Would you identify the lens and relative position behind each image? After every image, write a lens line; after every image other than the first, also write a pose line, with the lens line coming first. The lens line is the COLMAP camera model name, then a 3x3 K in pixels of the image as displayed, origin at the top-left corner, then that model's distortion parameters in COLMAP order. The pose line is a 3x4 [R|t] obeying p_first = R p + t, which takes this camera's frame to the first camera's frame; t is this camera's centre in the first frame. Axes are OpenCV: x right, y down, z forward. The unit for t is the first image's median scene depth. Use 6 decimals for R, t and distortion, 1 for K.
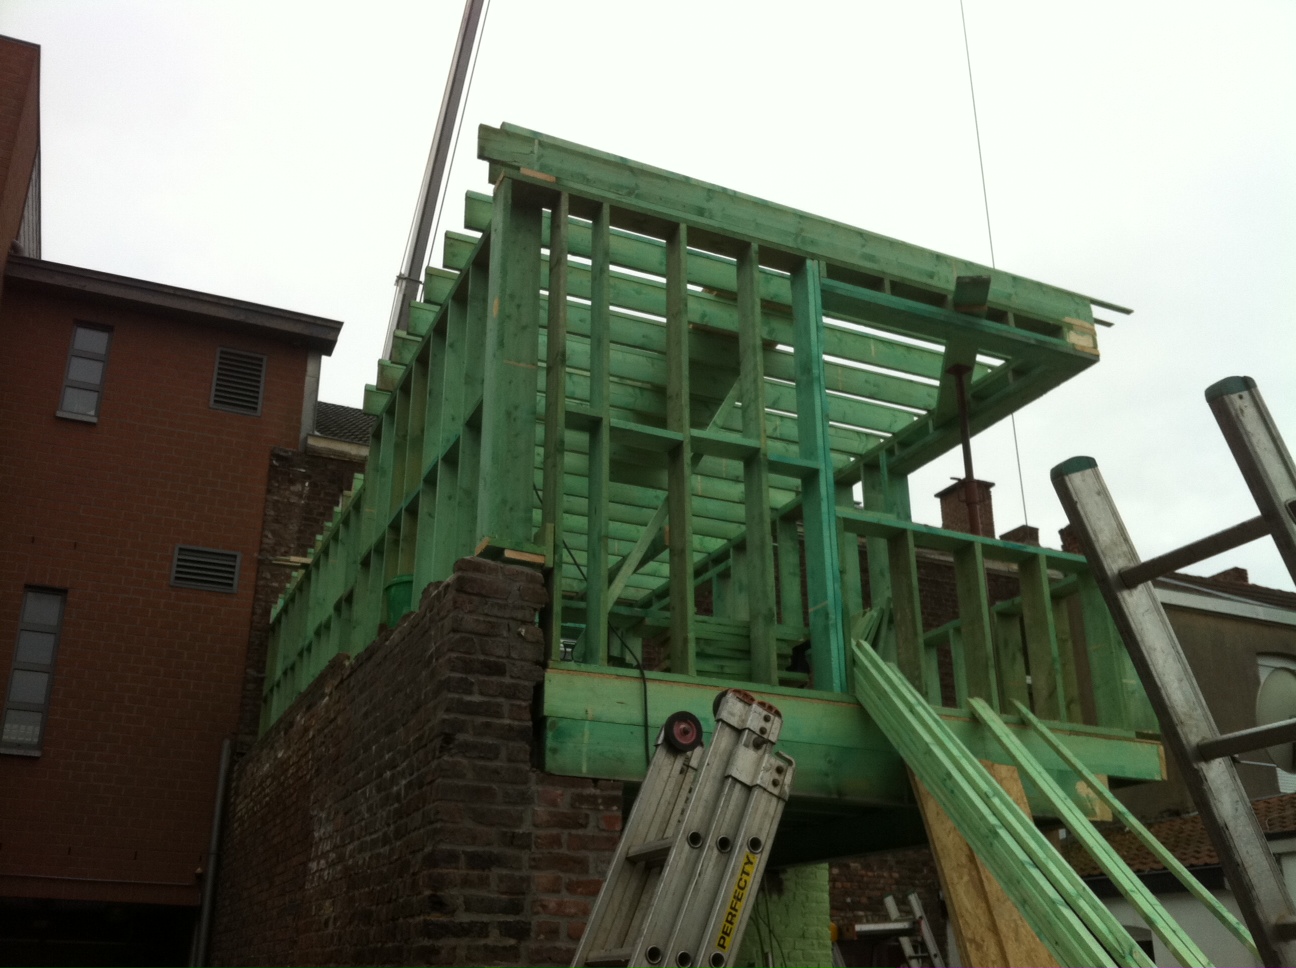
lens RADIAL K [[1265.6, 0, 587.0], [0, 1265.6, 485.8], [0, 0, 1]] dist [-0.043547, 0.013450]
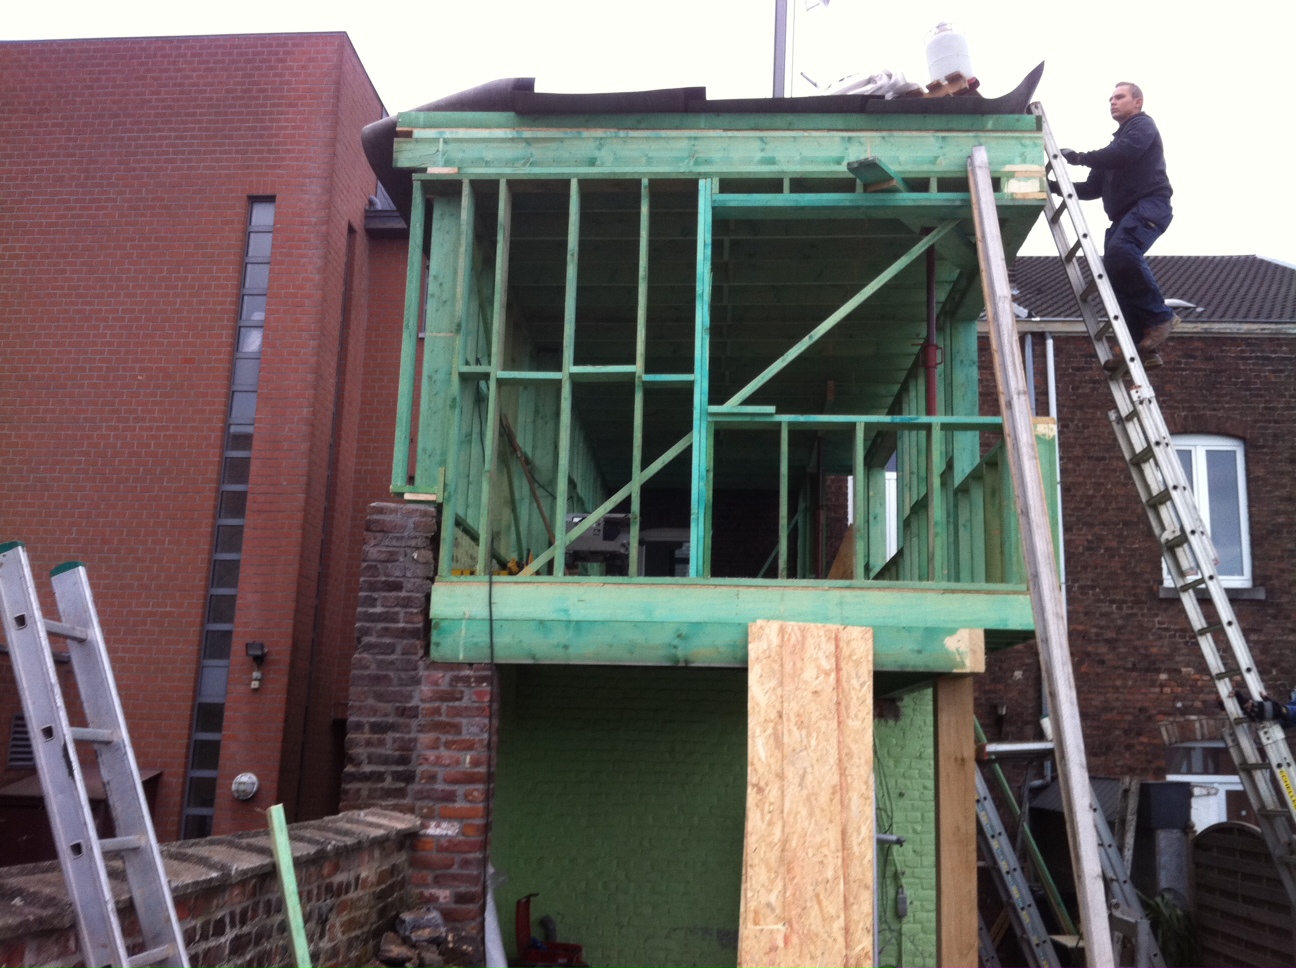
lens RADIAL K [[1257.6, 0, 648.0], [0, 1257.6, 484.0], [0, 0, 1]] dist [0.000940, -0.002104]
pose [[0.894167, -0.094783, -0.437587, 0.778684], [0.164335, 0.978601, 0.123835, -0.083840], [0.416485, -0.182640, 0.890608, -0.055988]]
